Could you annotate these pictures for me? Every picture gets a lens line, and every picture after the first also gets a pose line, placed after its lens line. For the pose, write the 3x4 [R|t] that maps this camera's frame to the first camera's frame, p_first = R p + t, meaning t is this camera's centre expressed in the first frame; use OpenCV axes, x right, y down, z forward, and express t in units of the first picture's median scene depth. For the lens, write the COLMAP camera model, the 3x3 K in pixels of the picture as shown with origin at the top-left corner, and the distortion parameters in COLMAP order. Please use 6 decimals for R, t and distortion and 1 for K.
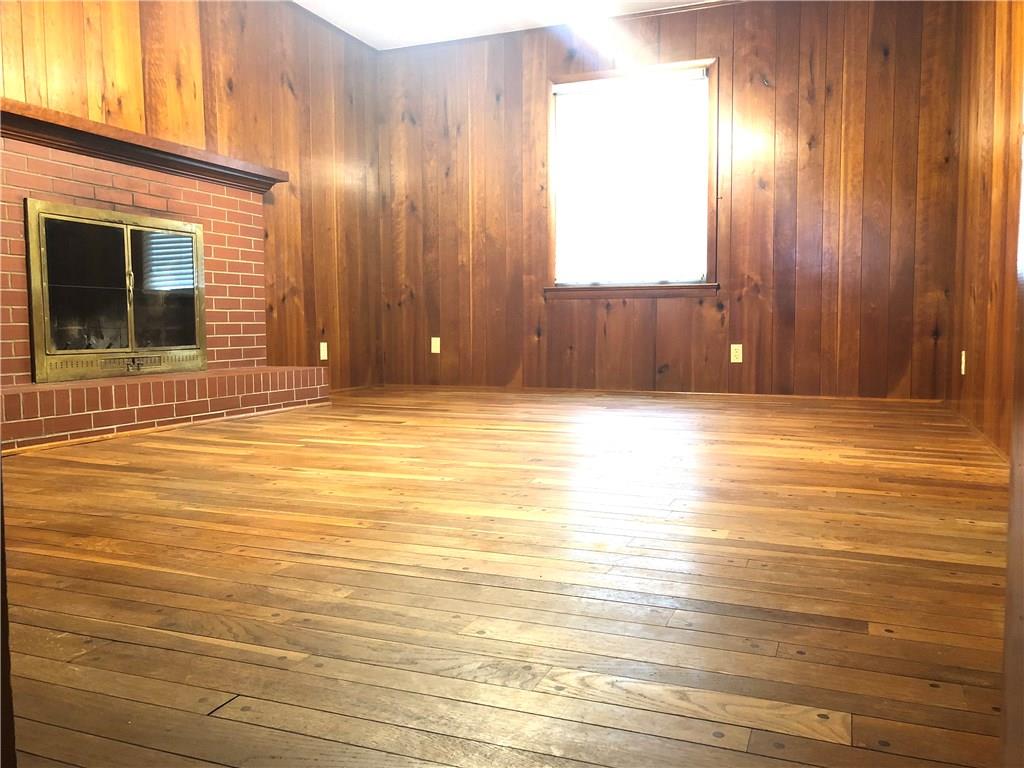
lens RADIAL K [[829.7, 0, 512.9], [0, 829.7, 383.7], [0, 0, 1]] dist [0.022695, -0.009006]
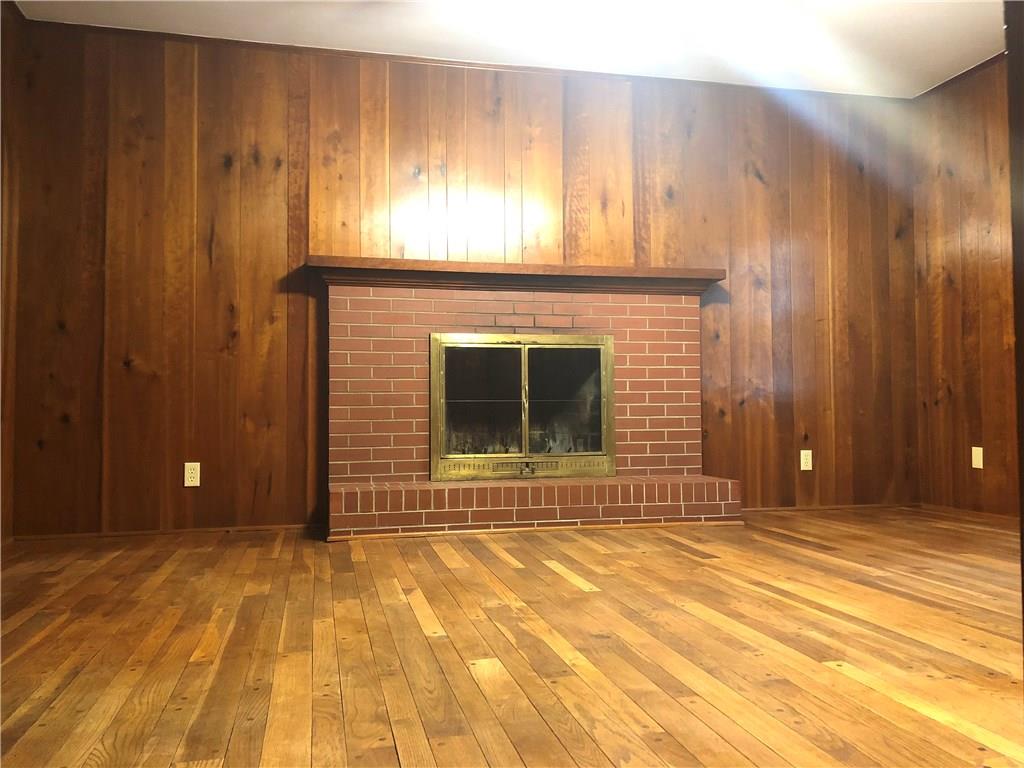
lens RADIAL K [[829.7, 0, 512.8], [0, 829.7, 386.6], [0, 0, 1]] dist [0.022695, -0.009006]
pose [[0.573202, -0.022515, -0.819104, 0.378411], [-0.055309, 0.996280, -0.066090, -0.049959], [0.817545, 0.083186, 0.569825, 0.299694]]
